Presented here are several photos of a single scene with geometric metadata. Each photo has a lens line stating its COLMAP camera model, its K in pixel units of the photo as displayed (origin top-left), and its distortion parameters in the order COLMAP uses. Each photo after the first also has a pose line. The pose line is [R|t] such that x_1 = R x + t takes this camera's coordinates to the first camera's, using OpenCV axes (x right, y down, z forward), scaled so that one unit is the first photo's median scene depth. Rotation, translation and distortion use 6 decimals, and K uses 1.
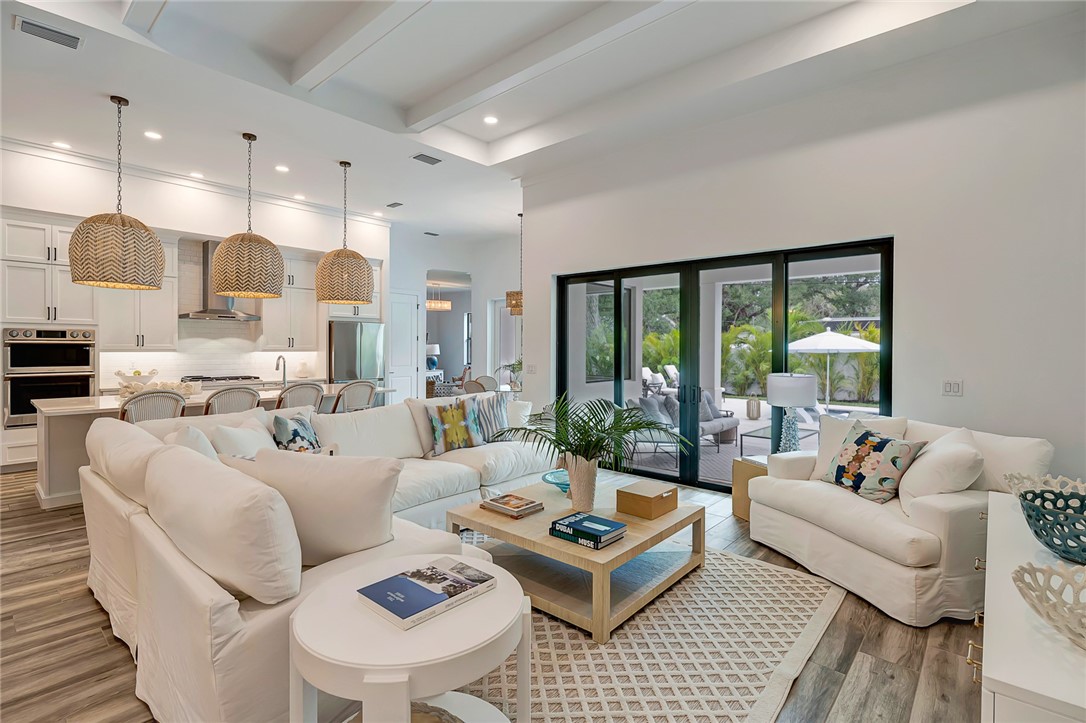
lens RADIAL K [[510.2, 0, 542.6], [0, 510.2, 348.8], [0, 0, 1]] dist [-0.000365, -0.000075]
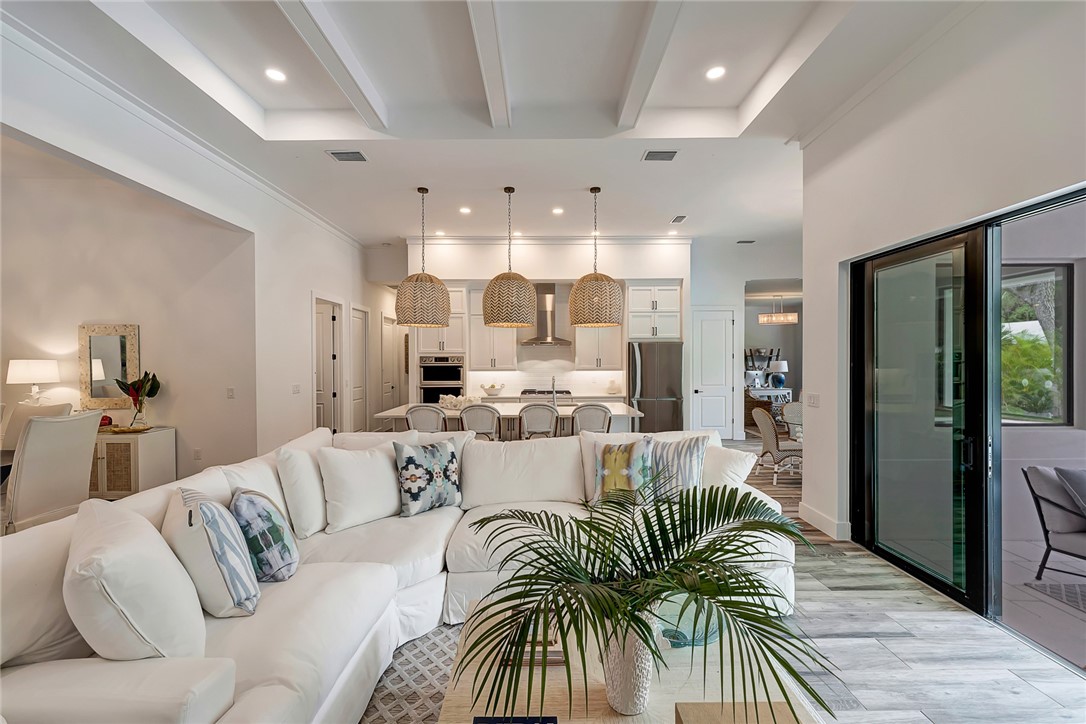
lens RADIAL K [[433.5, 0, 543.0], [0, 433.5, 362.0], [0, 0, 1]] dist [0.001403, 0.000177]
pose [[0.670958, -0.006152, -0.741470, 0.191556], [0.005432, 0.999980, -0.003380, -0.015366], [0.741475, -0.001760, 0.670978, 0.352073]]
